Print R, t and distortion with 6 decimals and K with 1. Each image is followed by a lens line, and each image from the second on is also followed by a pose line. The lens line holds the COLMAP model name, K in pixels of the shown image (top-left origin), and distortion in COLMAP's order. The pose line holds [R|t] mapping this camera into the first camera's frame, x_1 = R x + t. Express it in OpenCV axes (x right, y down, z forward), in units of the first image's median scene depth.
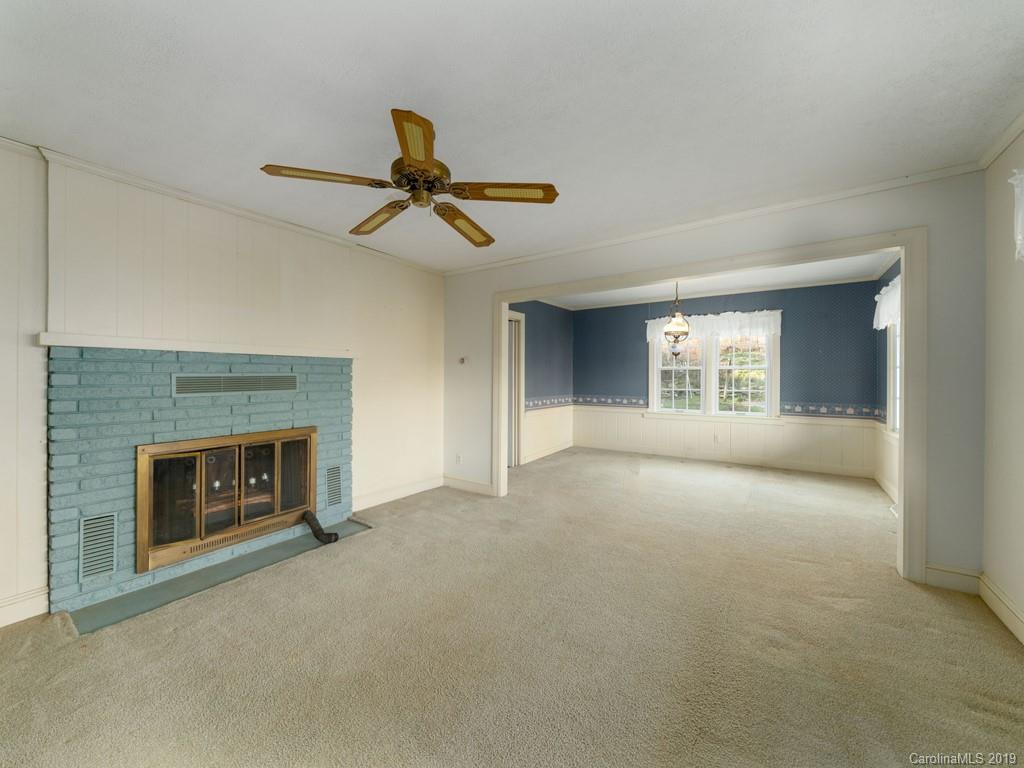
lens RADIAL K [[388.0, 0, 512.0], [0, 388.0, 384.0], [0, 0, 1]] dist [-0.009091, 0.000069]
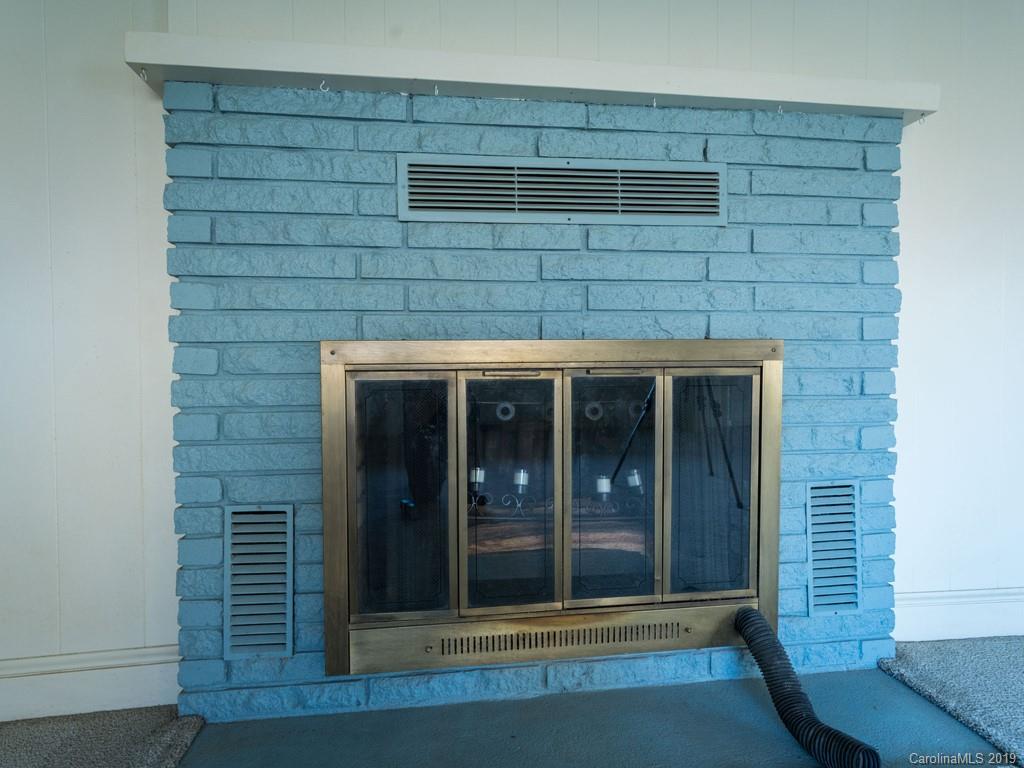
lens RADIAL K [[557.6, 0, 512.0], [0, 557.6, 384.0], [0, 0, 1]] dist [-0.000476, -0.000069]
pose [[0.645722, 0.005247, -0.763555, -0.330636], [0.000758, 0.999971, 0.007512, 0.152428], [0.763572, -0.005429, 0.645700, 0.599286]]
